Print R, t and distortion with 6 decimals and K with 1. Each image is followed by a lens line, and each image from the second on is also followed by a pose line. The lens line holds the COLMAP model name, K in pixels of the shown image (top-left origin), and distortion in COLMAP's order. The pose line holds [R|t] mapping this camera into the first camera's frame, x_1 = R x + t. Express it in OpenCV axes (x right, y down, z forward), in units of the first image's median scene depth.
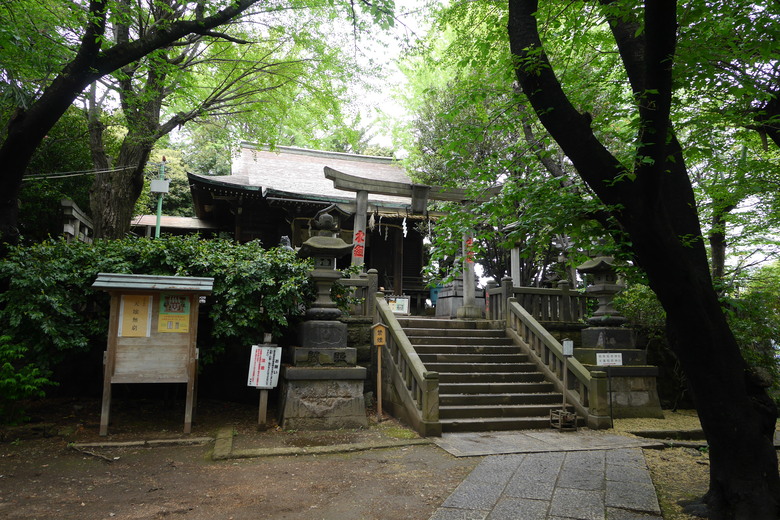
lens RADIAL K [[556.4, 0, 390.0], [0, 556.4, 260.0], [0, 0, 1]] dist [0.005170, -0.000333]
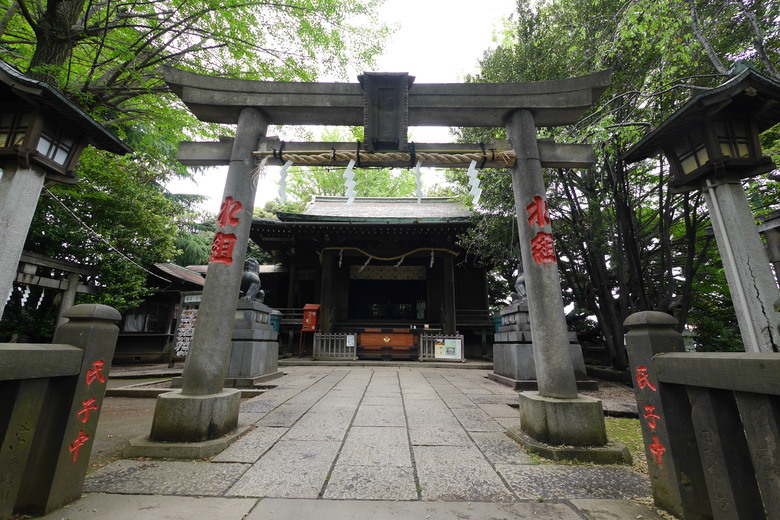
lens RADIAL K [[321.5, 0, 390.0], [0, 321.5, 260.0], [0, 0, 1]] dist [-0.002415, -0.000098]
pose [[0.952898, -0.082267, -0.291920, 0.166177], [0.043348, 0.989570, -0.137376, 0.039280], [0.300176, 0.118251, 0.946526, 1.163572]]
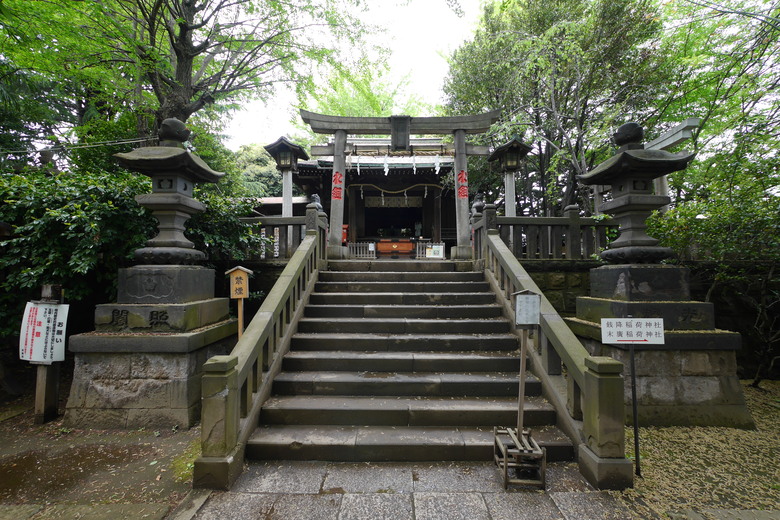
lens RADIAL K [[321.5, 0, 390.0], [0, 321.5, 260.0], [0, 0, 1]] dist [-0.002415, -0.000098]
pose [[0.952561, -0.028776, -0.302986, 0.280954], [0.055894, 0.995128, 0.081213, 0.083778], [0.299173, -0.094296, 0.949528, 0.681997]]
